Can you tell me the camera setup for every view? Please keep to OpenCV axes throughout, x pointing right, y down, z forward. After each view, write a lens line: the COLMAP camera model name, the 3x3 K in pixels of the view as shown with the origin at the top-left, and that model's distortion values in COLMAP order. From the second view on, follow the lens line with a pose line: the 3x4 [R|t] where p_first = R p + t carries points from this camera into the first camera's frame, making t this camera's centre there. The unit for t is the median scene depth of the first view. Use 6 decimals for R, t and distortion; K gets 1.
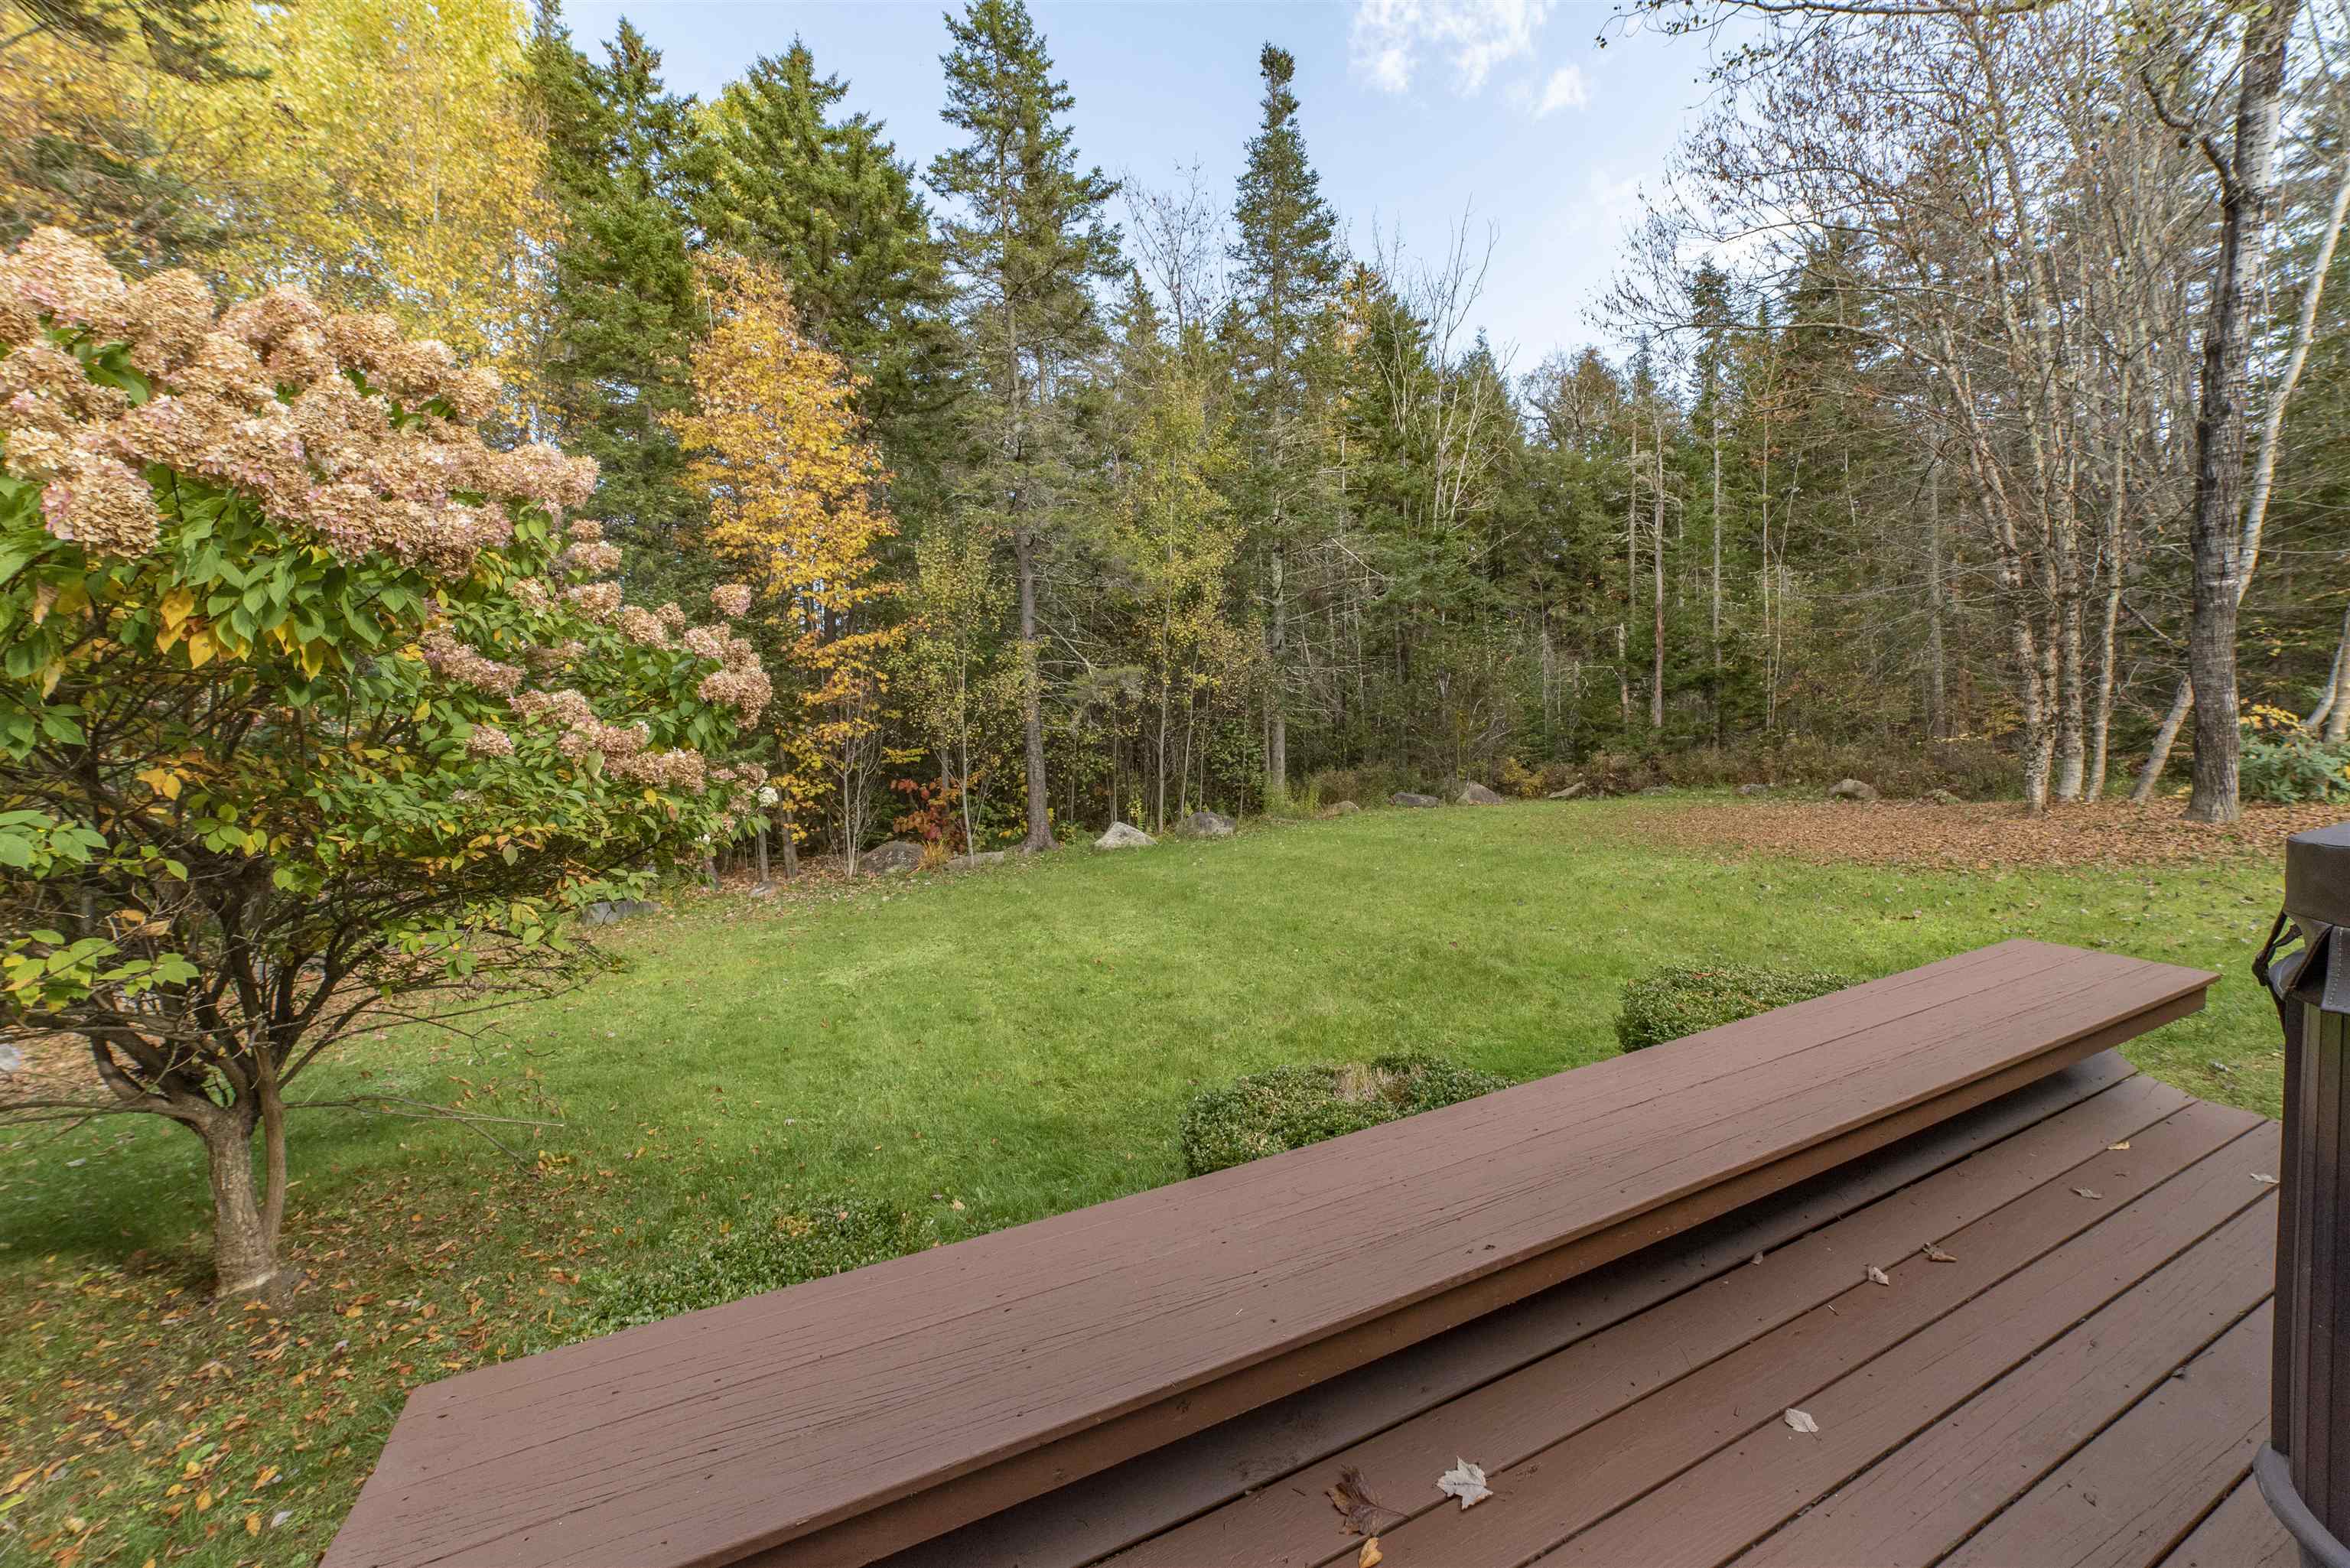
lens RADIAL K [[888.3, 0, 1173.3], [0, 888.3, 787.2], [0, 0, 1]] dist [-0.026411, 0.009759]
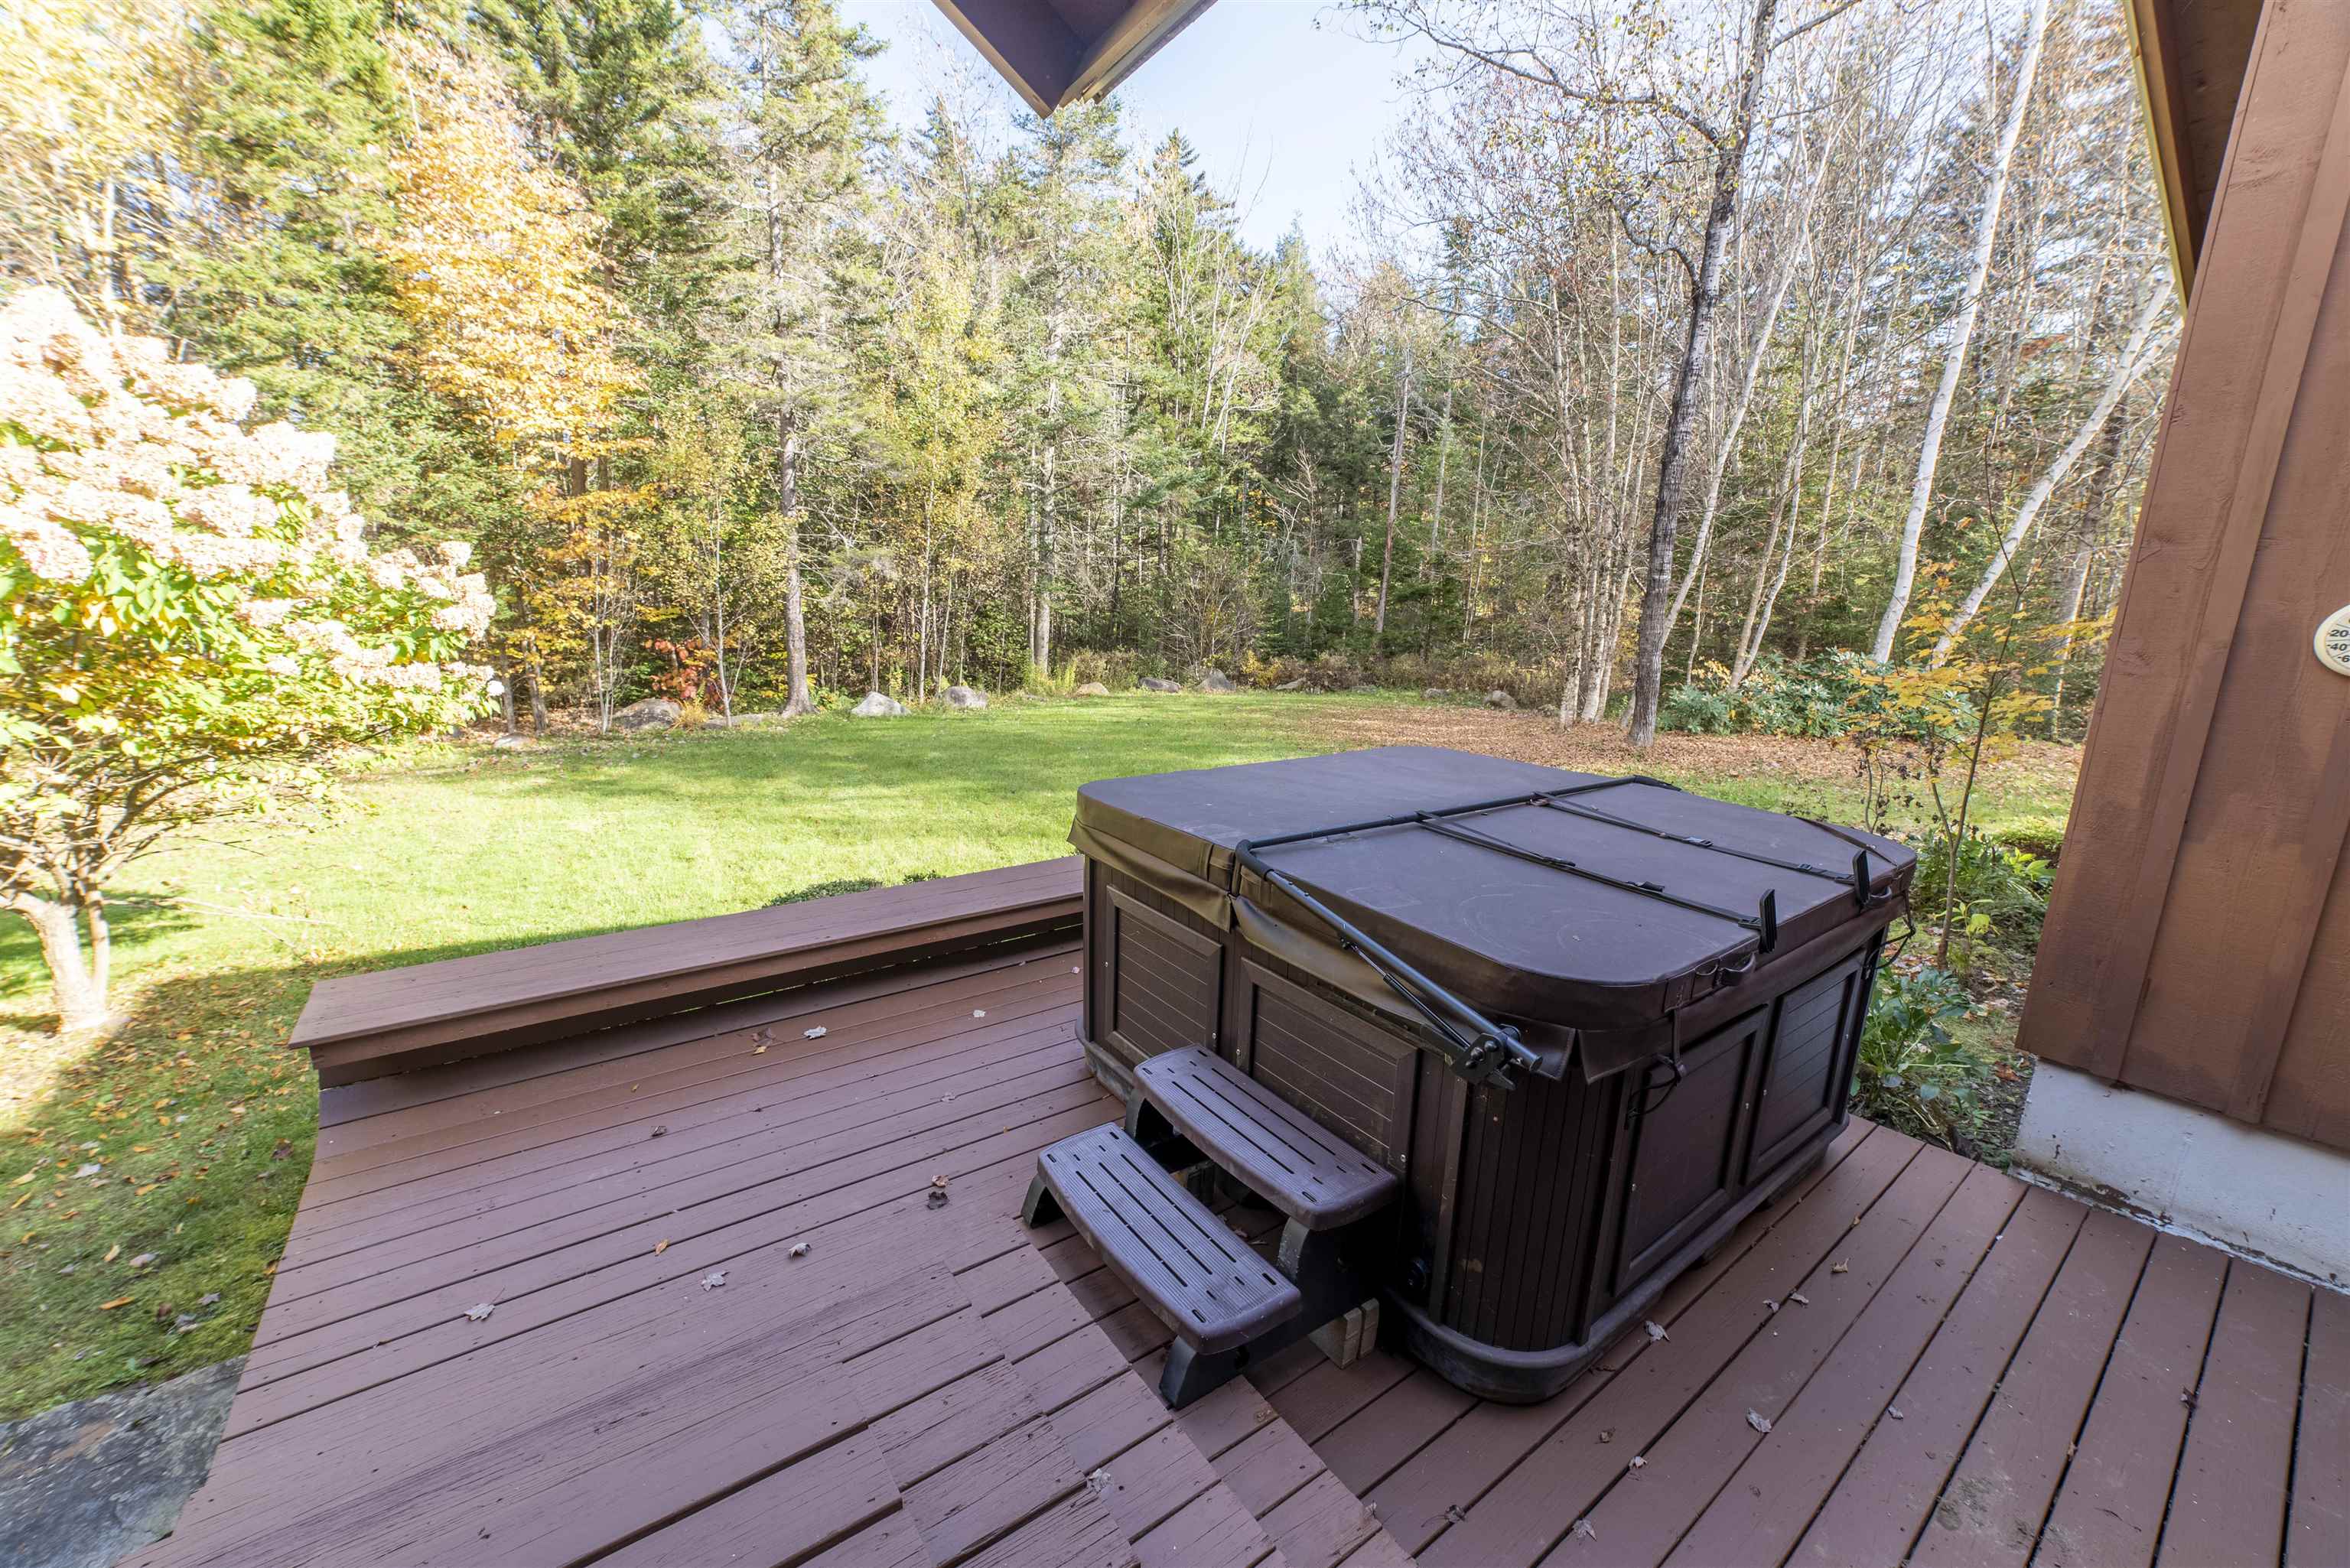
lens RADIAL K [[888.3, 0, 1173.3], [0, 888.3, 787.2], [0, 0, 1]] dist [-0.026411, 0.009759]
pose [[0.977309, 0.033713, 0.209118, 0.086206], [-0.064970, 0.987376, 0.144455, -0.031412], [-0.201609, -0.154763, 0.967162, -0.162793]]
